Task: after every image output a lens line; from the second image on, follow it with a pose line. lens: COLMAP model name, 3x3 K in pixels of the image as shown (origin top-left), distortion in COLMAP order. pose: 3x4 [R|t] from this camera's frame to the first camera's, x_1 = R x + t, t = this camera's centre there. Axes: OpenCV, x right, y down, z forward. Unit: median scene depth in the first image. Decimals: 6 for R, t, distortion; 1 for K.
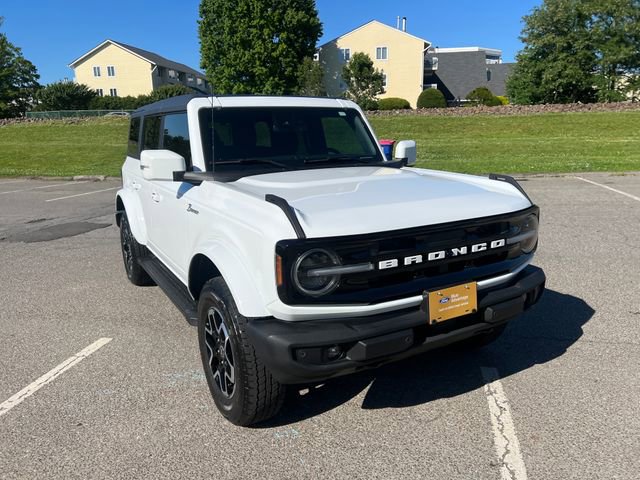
lens RADIAL K [[487.1, 0, 317.6], [0, 487.1, 237.7], [0, 0, 1]] dist [0.065014, -0.074321]
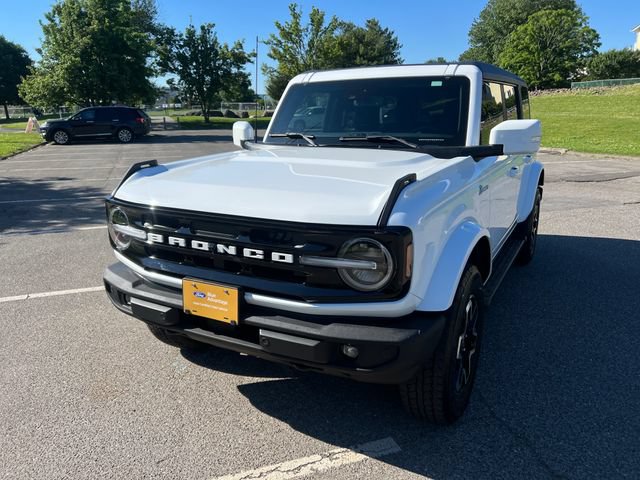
lens RADIAL K [[483.0, 0, 311.4], [0, 483.0, 242.7], [0, 0, 1]] dist [0.064160, -0.067322]
pose [[0.511705, 0.242171, -0.824325, 0.669327], [-0.185498, 0.967964, 0.169220, -0.098123], [0.838897, 0.066320, 0.540234, 0.412810]]
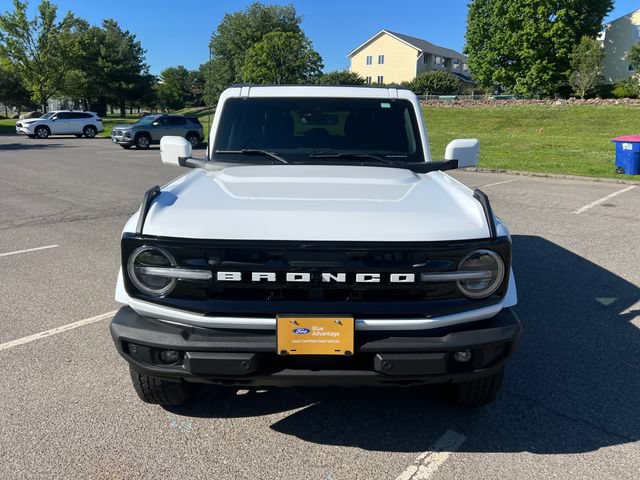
lens RADIAL K [[487.1, 0, 317.6], [0, 487.1, 237.7], [0, 0, 1]] dist [0.065014, -0.074321]
pose [[0.865817, 0.149597, -0.477474, 0.404250], [-0.137344, 0.988661, 0.060707, -0.053124], [0.481142, 0.013018, 0.876546, 0.165591]]
